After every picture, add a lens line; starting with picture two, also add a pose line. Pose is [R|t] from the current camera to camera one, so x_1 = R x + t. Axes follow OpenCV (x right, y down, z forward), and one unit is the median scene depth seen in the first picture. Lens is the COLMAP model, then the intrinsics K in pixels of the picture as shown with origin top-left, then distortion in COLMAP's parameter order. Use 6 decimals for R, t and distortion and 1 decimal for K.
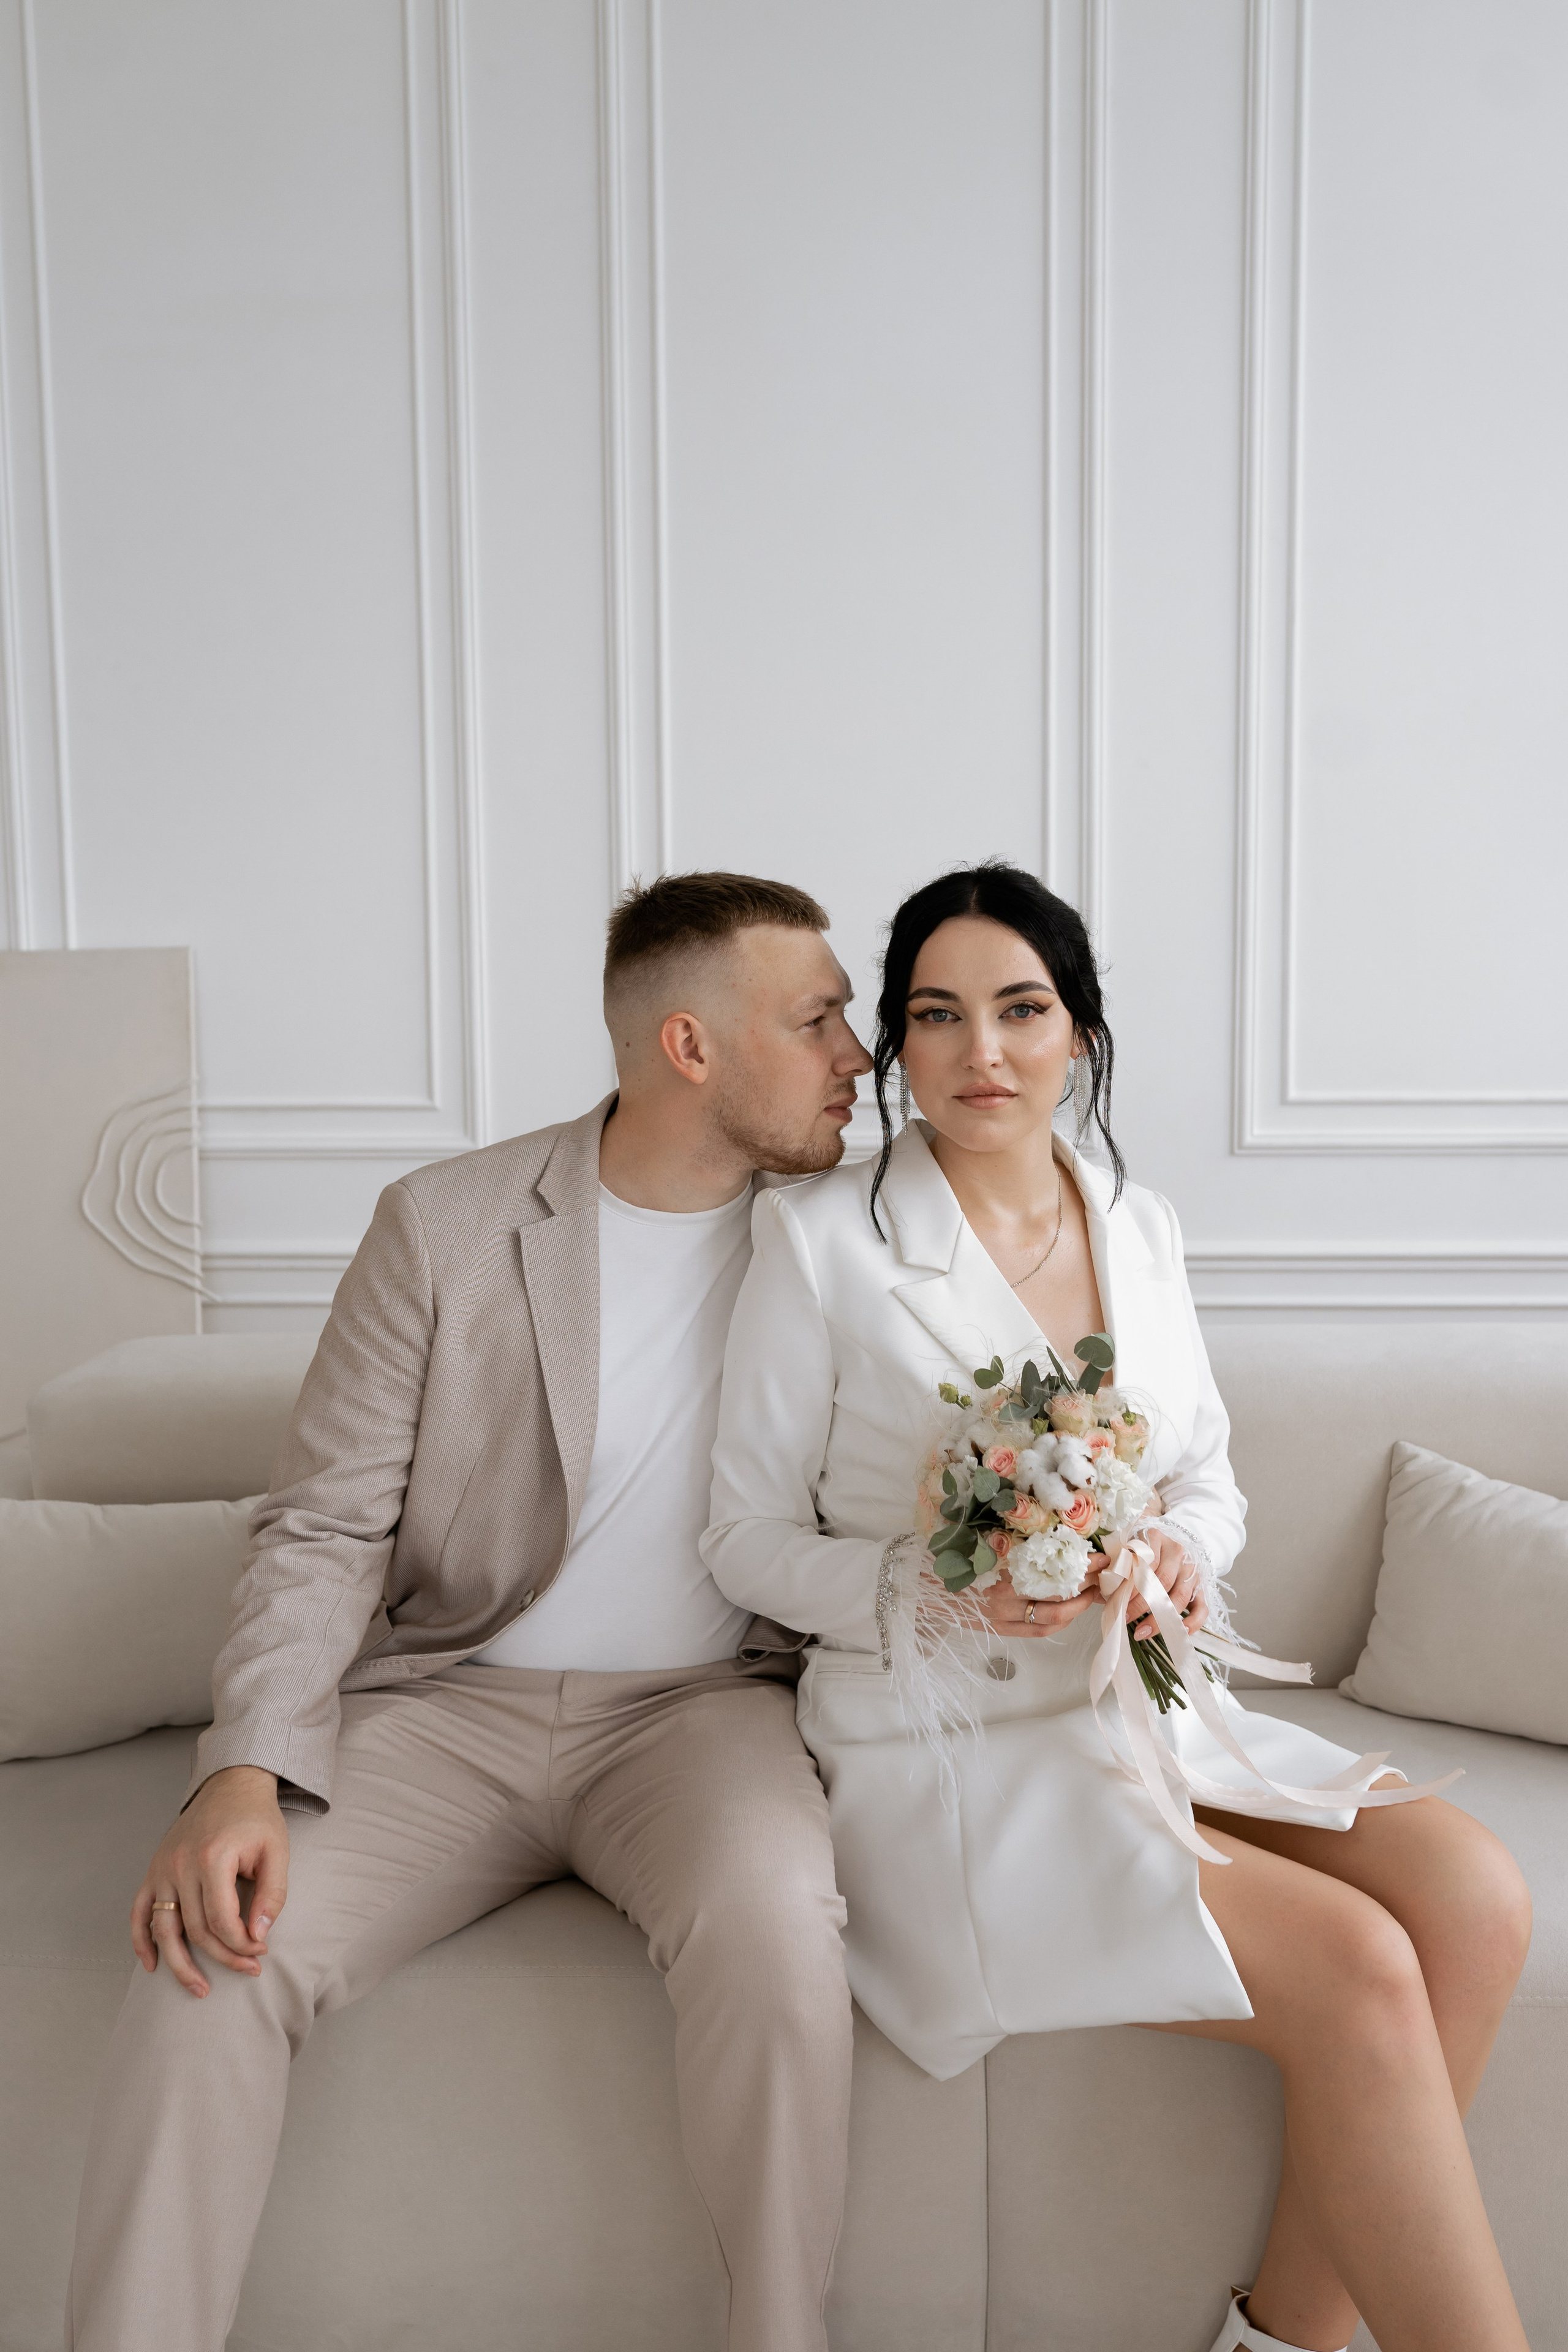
lens RADIAL K [[2248.8, 0, 784.0], [0, 2248.8, 1176.0], [0, 0, 1]] dist [-0.048048, 0.057410]
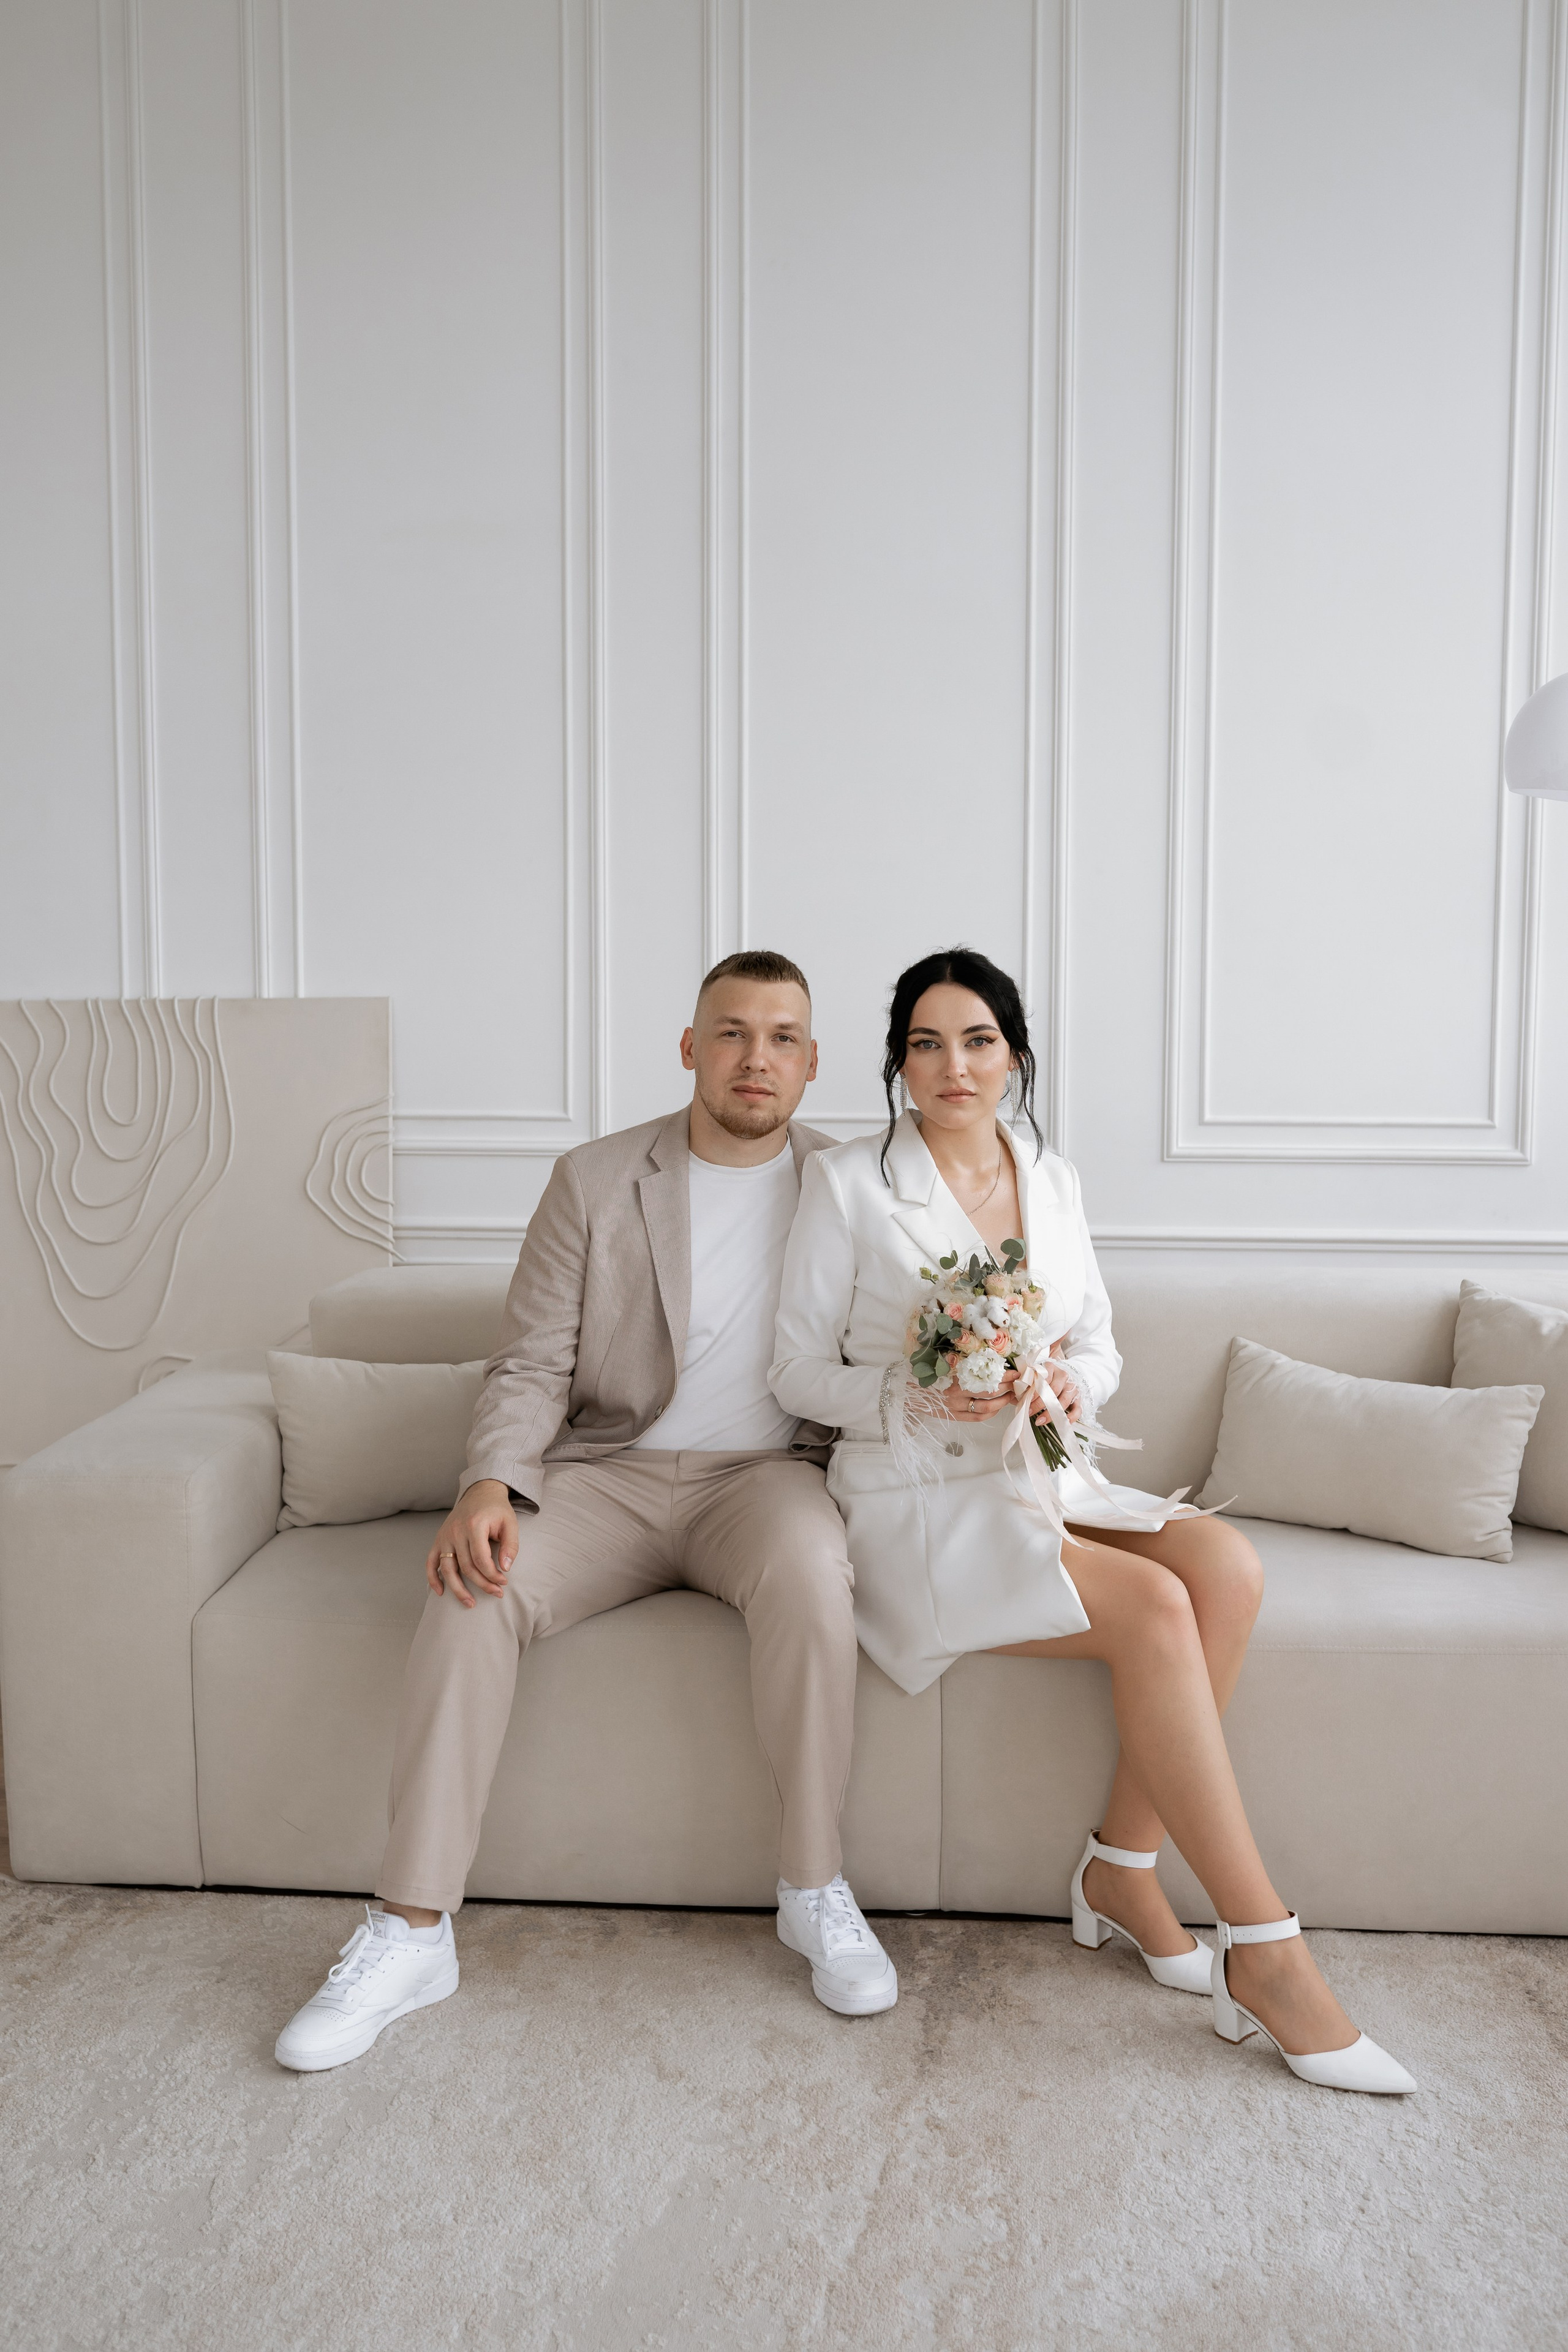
lens RADIAL K [[2248.8, 0, 784.0], [0, 2248.8, 1176.0], [0, 0, 1]] dist [-0.048048, 0.057410]
pose [[0.999602, 0.014679, -0.024080, 0.009907], [-0.015352, 0.999491, -0.027979, 0.066878], [0.023657, 0.028338, 0.999318, -0.576325]]
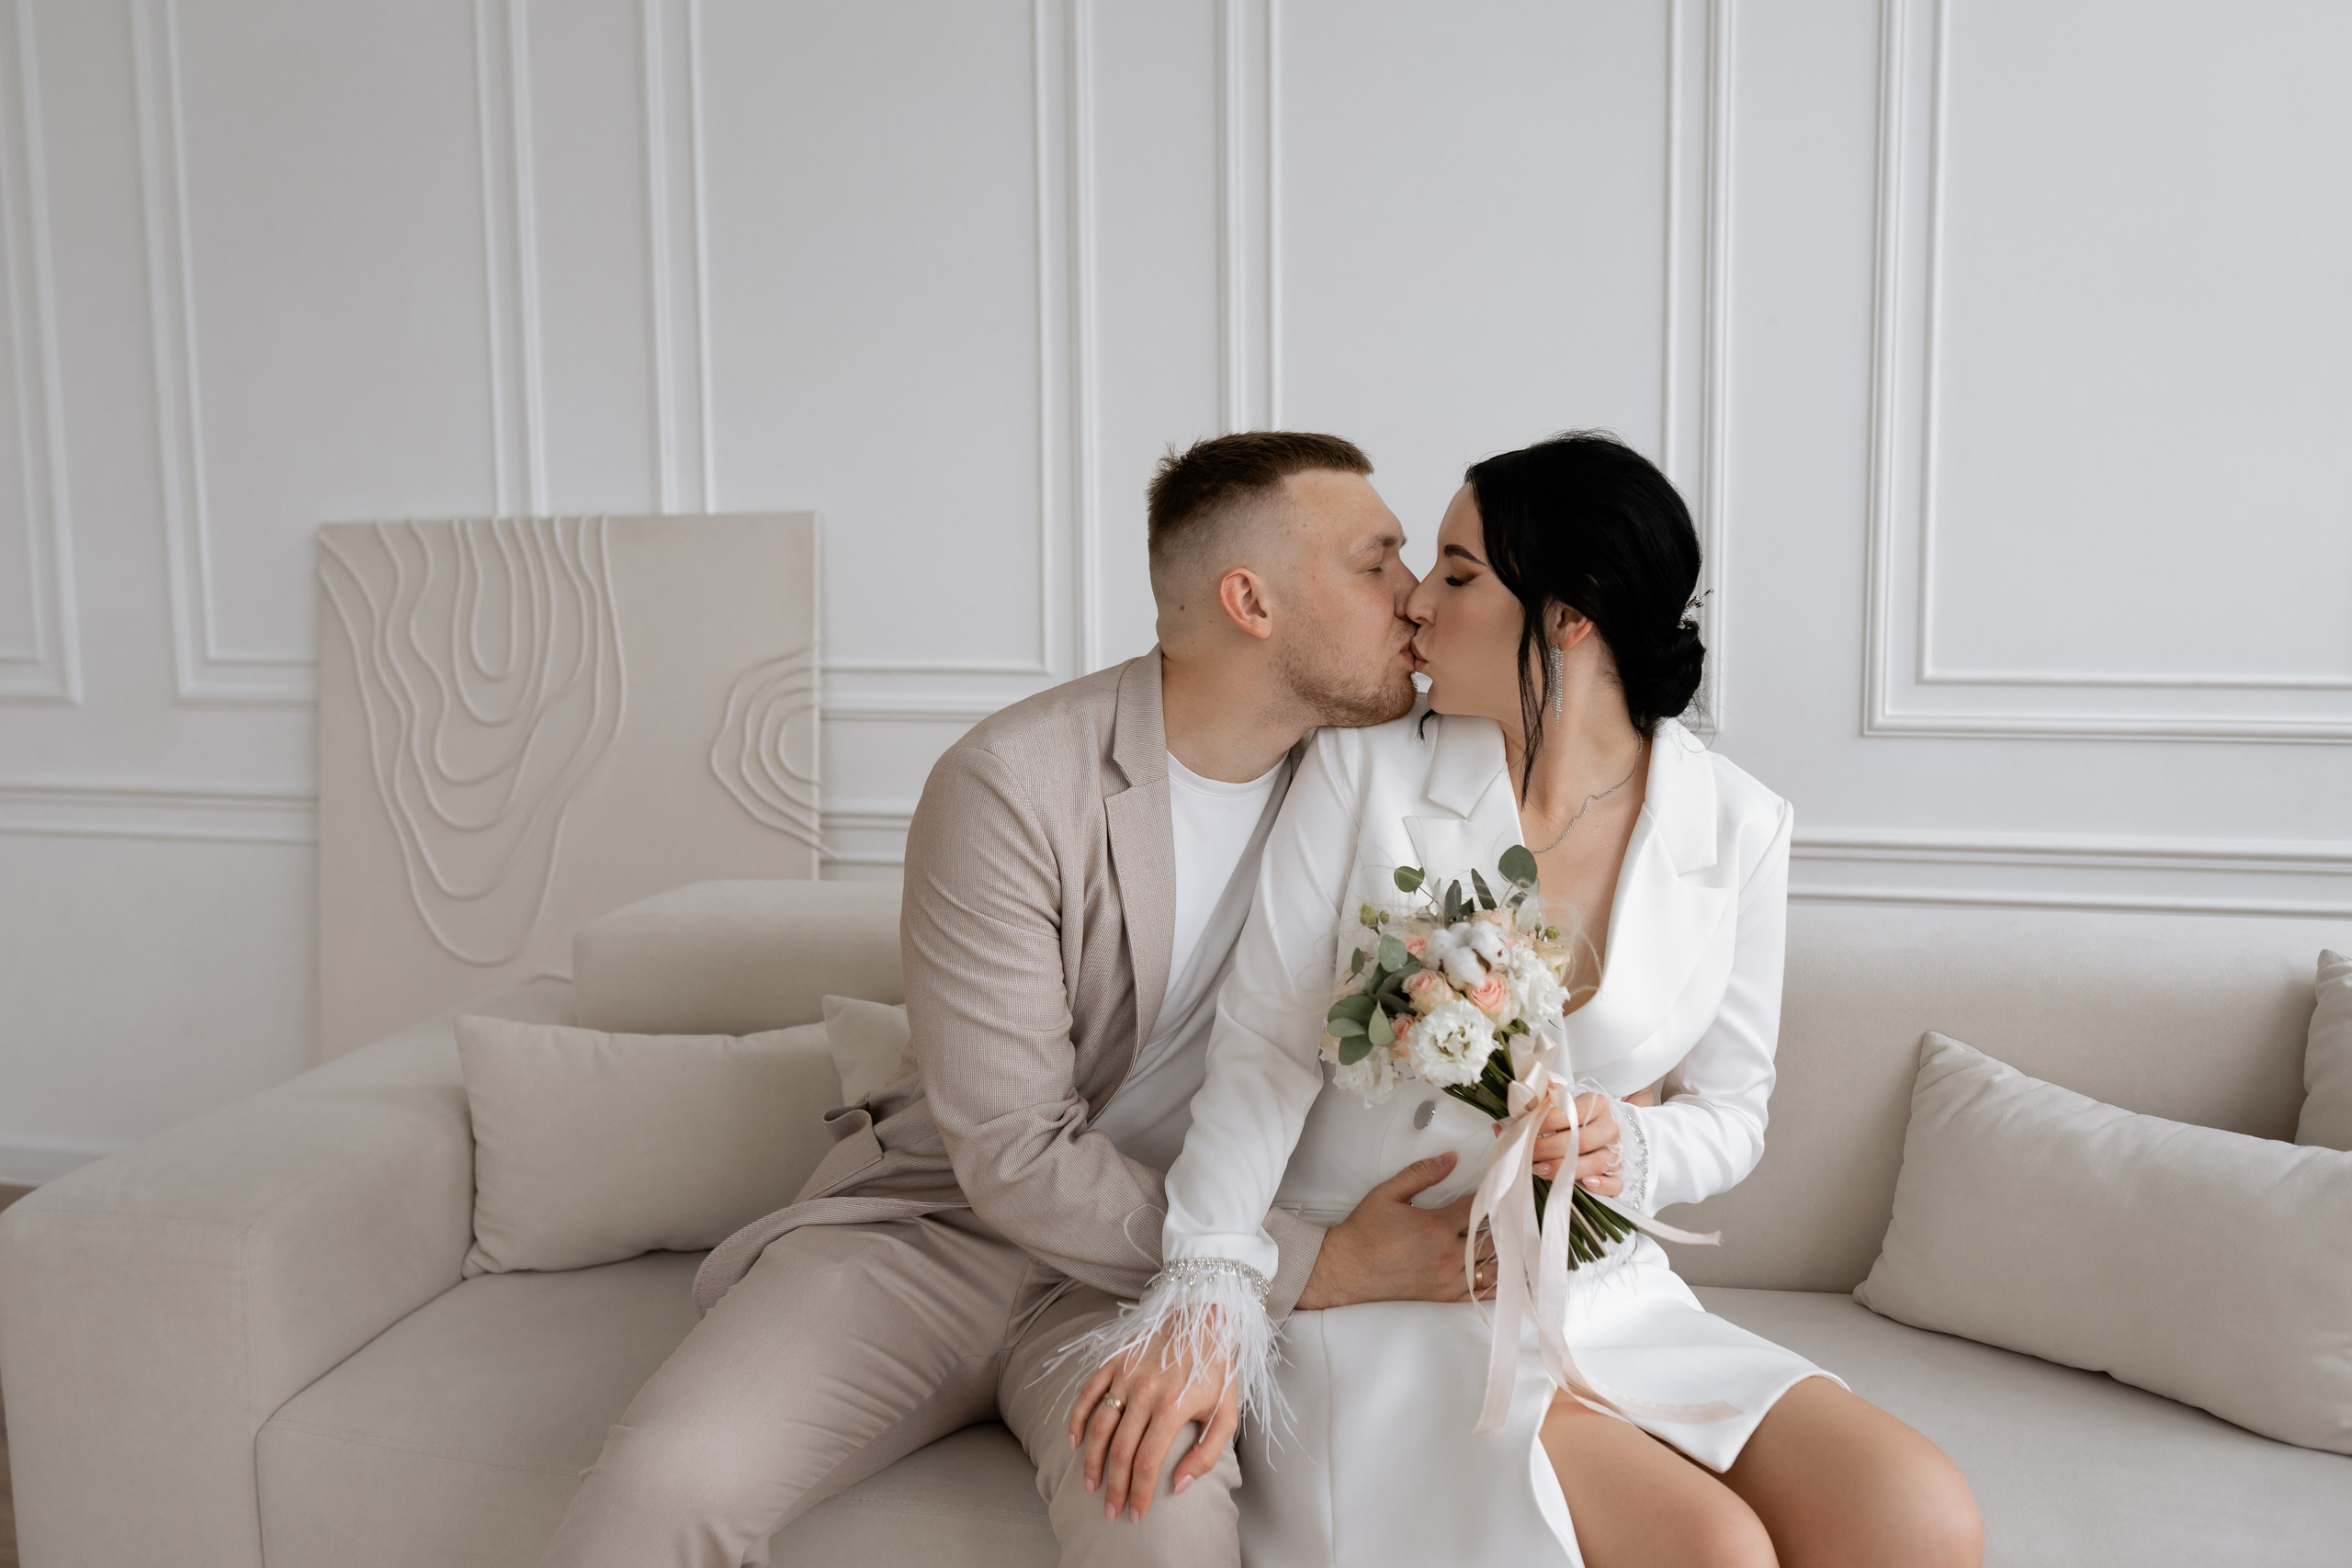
lens RADIAL K [[2248.6, 0, 1176.0], [0, 2248.6, 784.0], [0, 0, 1]] dist [-0.048048, 0.057410]
pose [[0.980543, 0.026074, -0.194564, 0.169183], [-0.025868, 0.999659, 0.003601, 0.024466], [0.194592, 0.001502, 0.980883, 0.040423]]
